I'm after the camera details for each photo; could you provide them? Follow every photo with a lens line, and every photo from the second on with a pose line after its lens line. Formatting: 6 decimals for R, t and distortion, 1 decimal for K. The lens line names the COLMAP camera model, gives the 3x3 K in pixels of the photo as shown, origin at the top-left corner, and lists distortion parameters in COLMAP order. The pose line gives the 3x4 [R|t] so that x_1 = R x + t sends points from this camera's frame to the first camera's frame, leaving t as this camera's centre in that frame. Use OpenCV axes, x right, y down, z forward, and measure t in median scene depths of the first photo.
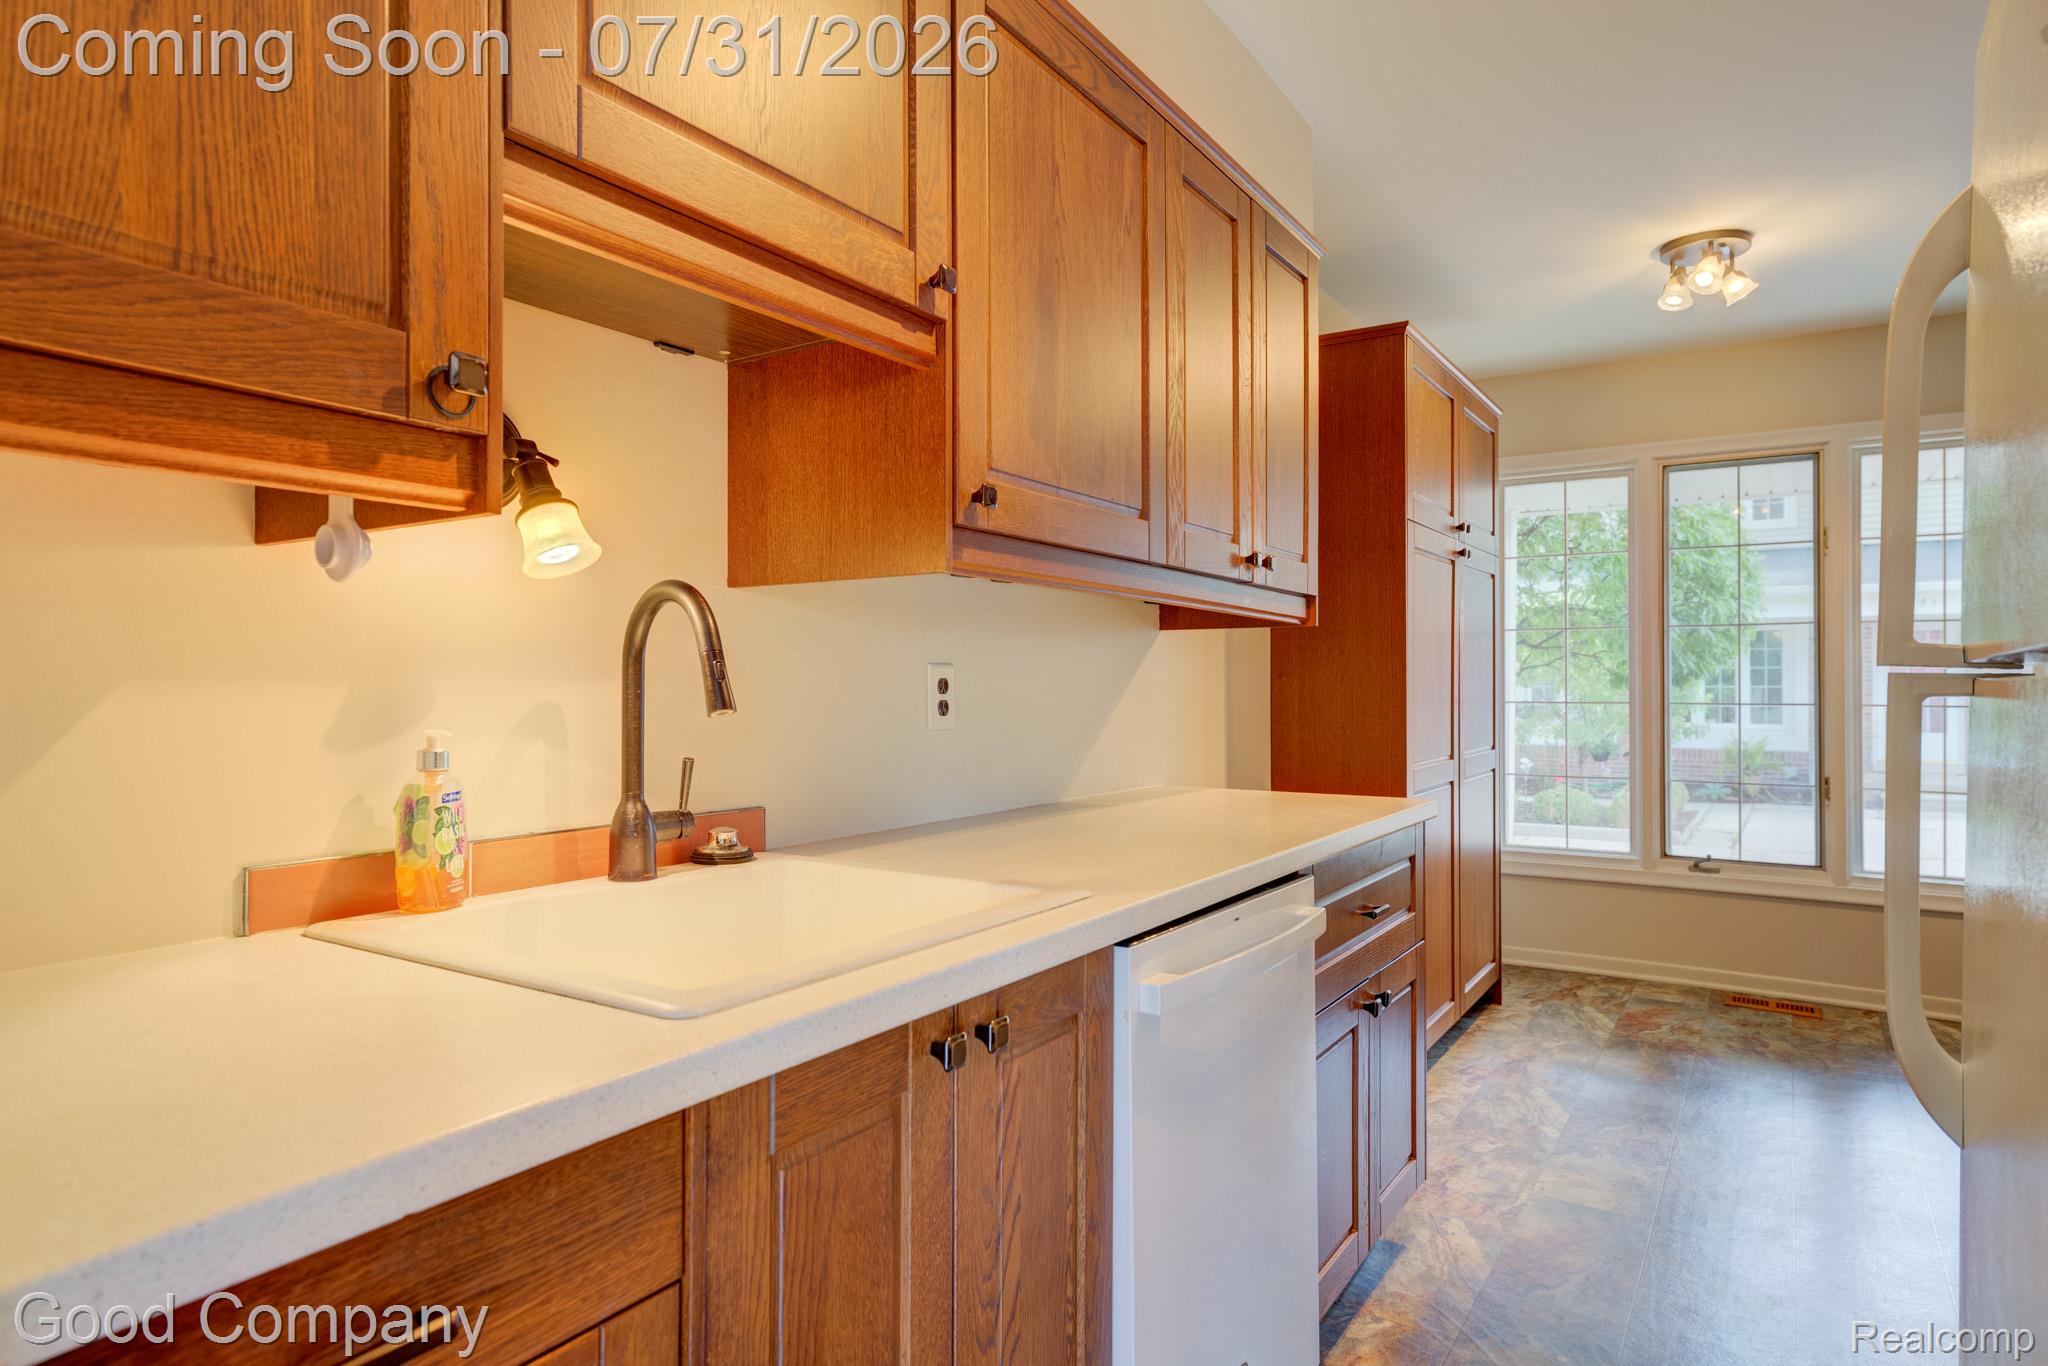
lens RADIAL K [[1216.9, 0, 1024.0], [0, 1216.9, 683.0], [0, 0, 1]] dist [0.000148, 0.022437]
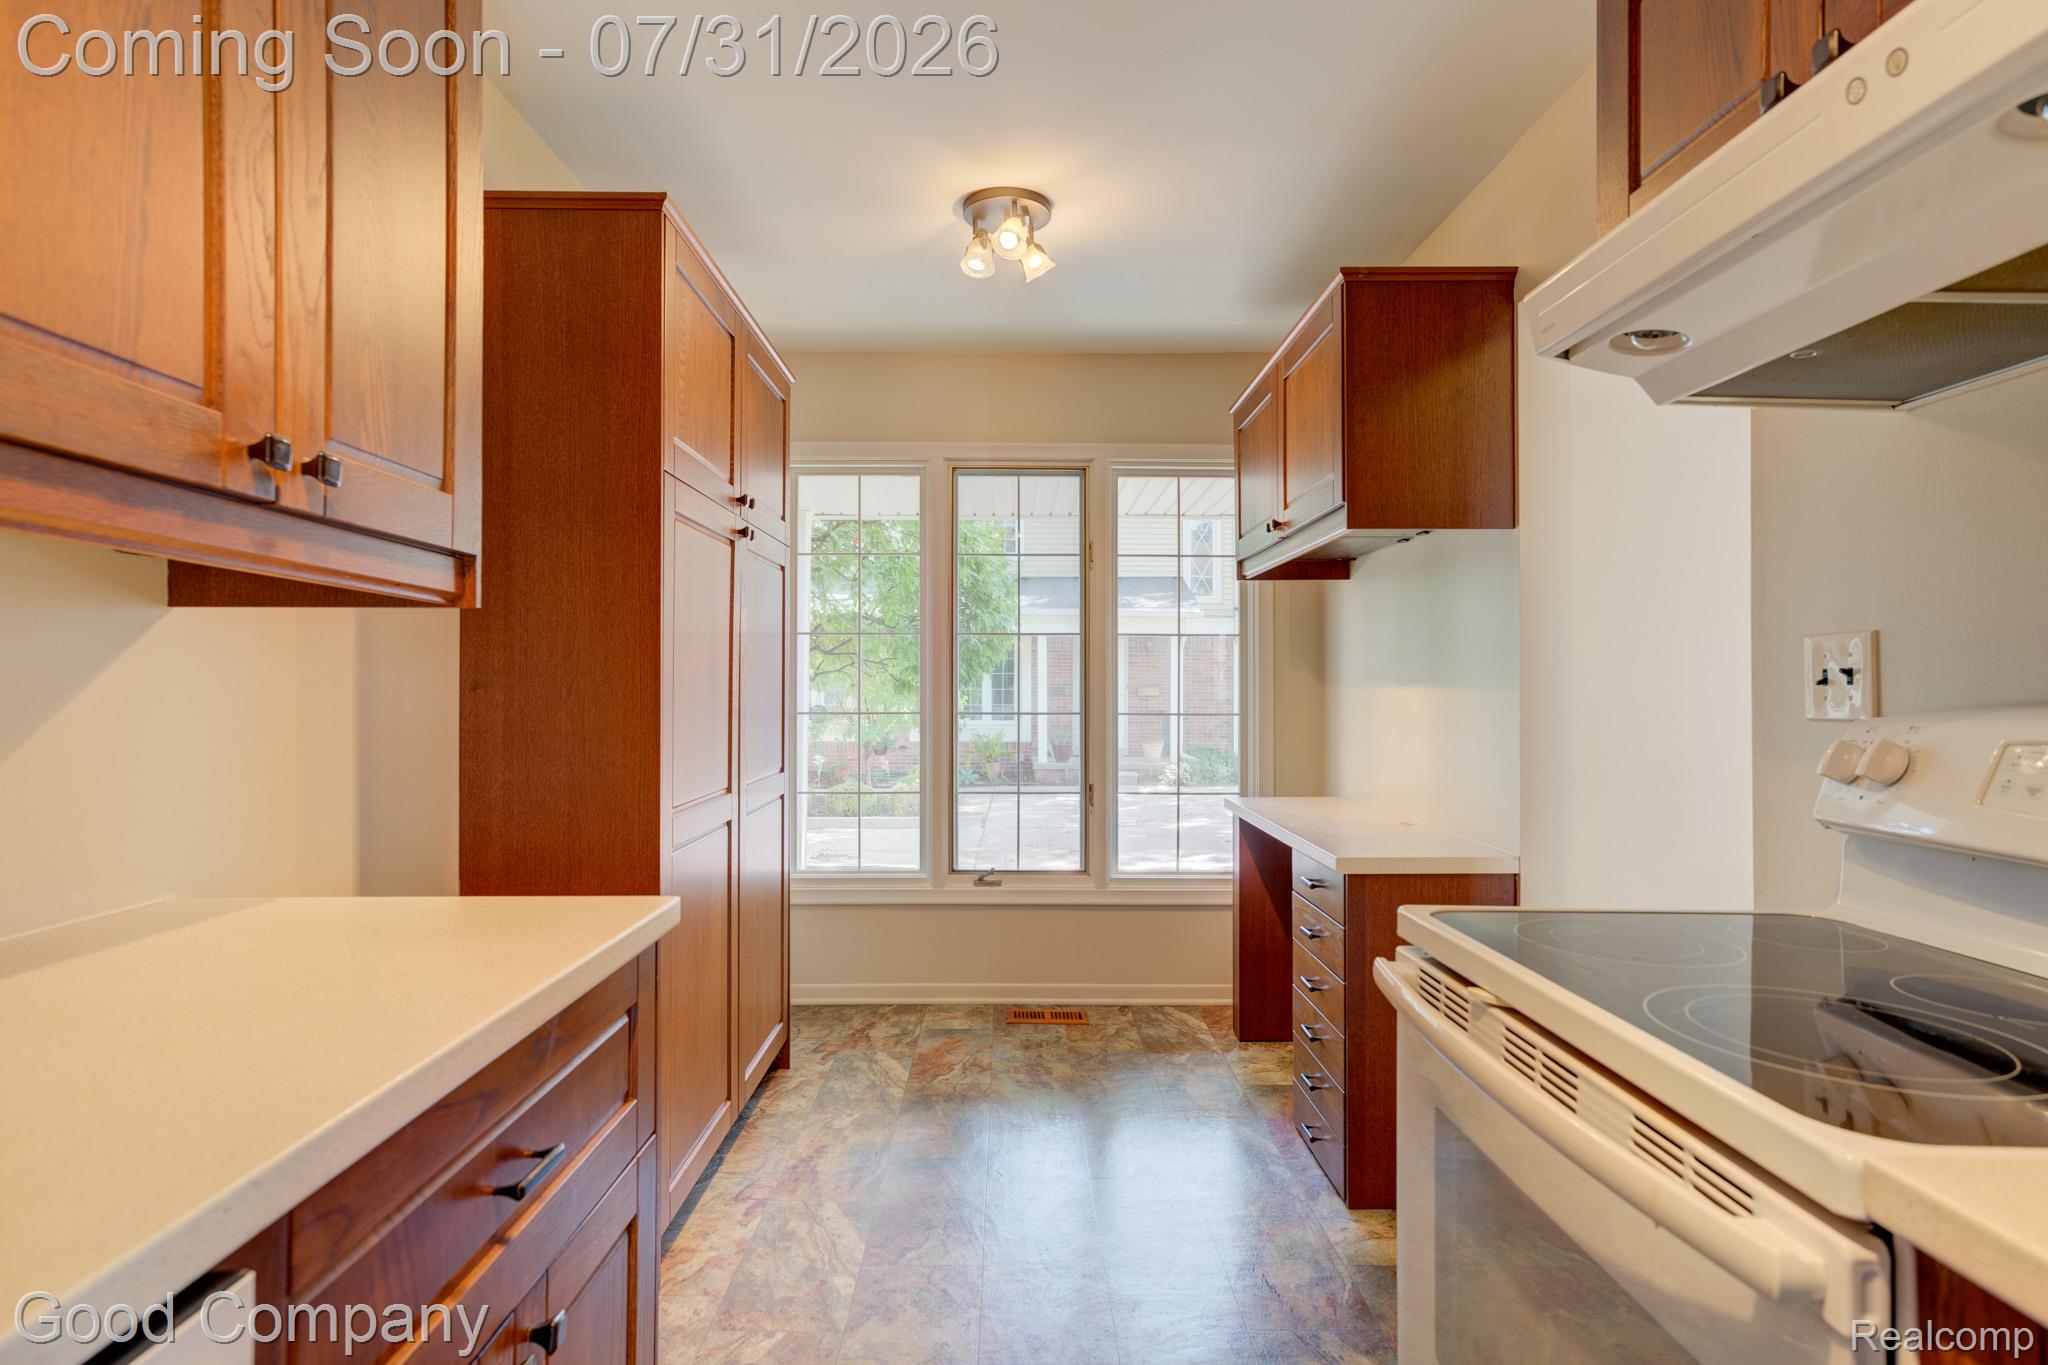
lens RADIAL K [[1090.3, 0, 1024.0], [0, 1090.3, 682.5], [0, 0, 1]] dist [0.002597, 0.000433]
pose [[0.838486, 0.004767, 0.544903, 0.113455], [-0.004818, 0.999988, -0.001334, -0.007850], [-0.544902, -0.001507, 0.838498, 0.273399]]
